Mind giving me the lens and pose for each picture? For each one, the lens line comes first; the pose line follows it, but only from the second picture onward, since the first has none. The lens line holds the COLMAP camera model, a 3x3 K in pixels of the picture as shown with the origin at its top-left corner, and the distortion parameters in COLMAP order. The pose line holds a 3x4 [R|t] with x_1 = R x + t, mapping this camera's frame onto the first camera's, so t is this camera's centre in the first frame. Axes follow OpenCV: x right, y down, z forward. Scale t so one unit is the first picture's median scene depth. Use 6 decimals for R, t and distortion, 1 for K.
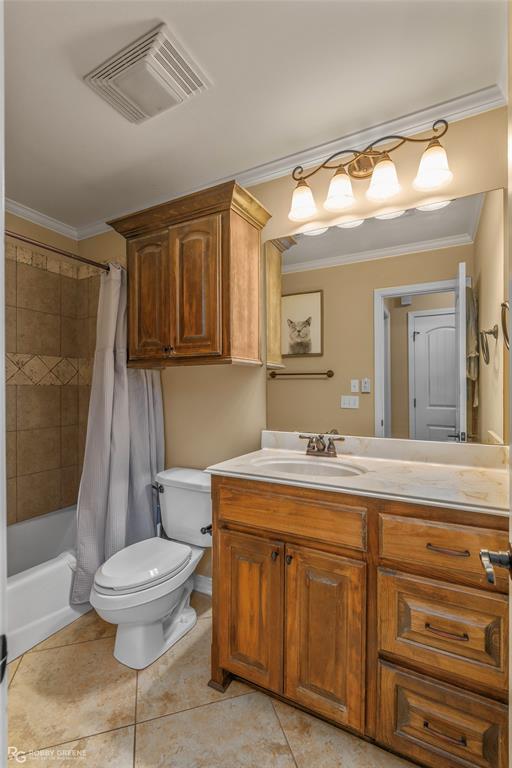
lens RADIAL K [[350.6, 0, 254.6], [0, 350.6, 385.4], [0, 0, 1]] dist [-0.001239, 0.000868]
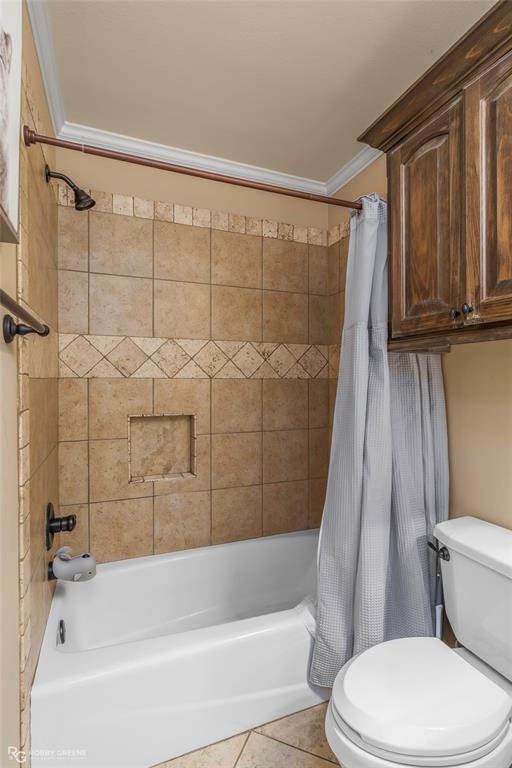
lens RADIAL K [[372.4, 0, 256.6], [0, 372.4, 383.9], [0, 0, 1]] dist [-0.008530, 0.001458]
pose [[0.767614, 0.005560, -0.640889, -0.109871], [0.001932, 0.999938, 0.010989, 0.002151], [0.640910, -0.009673, 0.767555, 0.317369]]
